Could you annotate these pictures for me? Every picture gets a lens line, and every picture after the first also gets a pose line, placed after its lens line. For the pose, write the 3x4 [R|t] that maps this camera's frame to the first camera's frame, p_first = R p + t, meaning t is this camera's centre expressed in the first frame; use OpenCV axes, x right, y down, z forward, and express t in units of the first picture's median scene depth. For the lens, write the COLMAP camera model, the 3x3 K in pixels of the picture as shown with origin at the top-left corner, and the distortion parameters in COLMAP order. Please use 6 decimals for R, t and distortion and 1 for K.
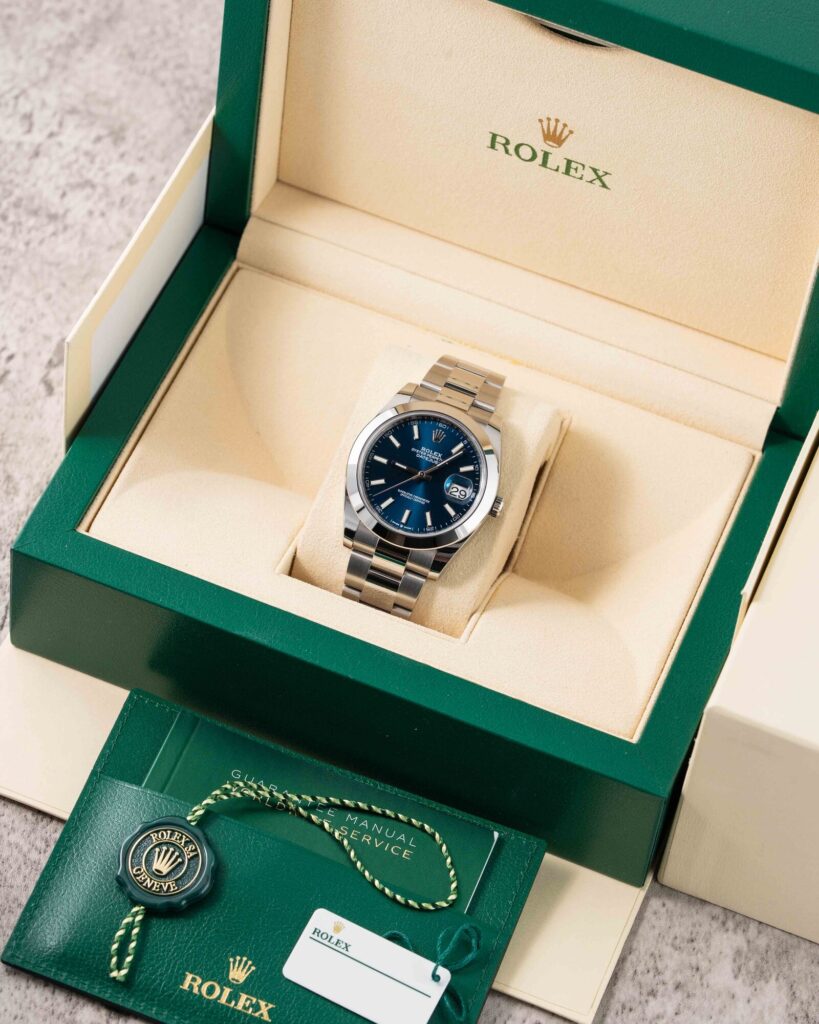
lens RADIAL K [[3974.5, 0, 407.2], [0, 3974.5, 513.6], [0, 0, 1]] dist [0.142000, 0.000000]
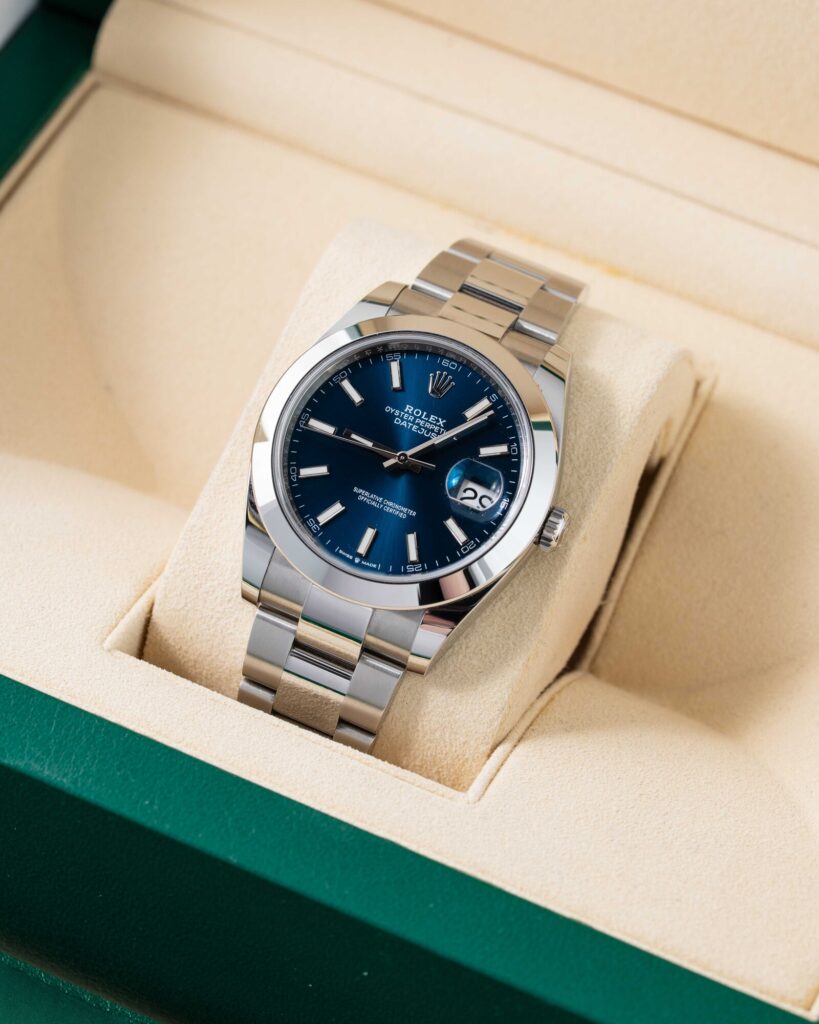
lens RADIAL K [[3974.5, 0, 413.9], [0, 3974.5, 508.6], [0, 0, 1]] dist [0.142000, 0.000000]
pose [[0.997298, 0.031619, -0.066305, 0.037959], [-0.036239, 0.996911, -0.069676, 0.030697], [0.063897, 0.071891, 0.995364, 0.502593]]
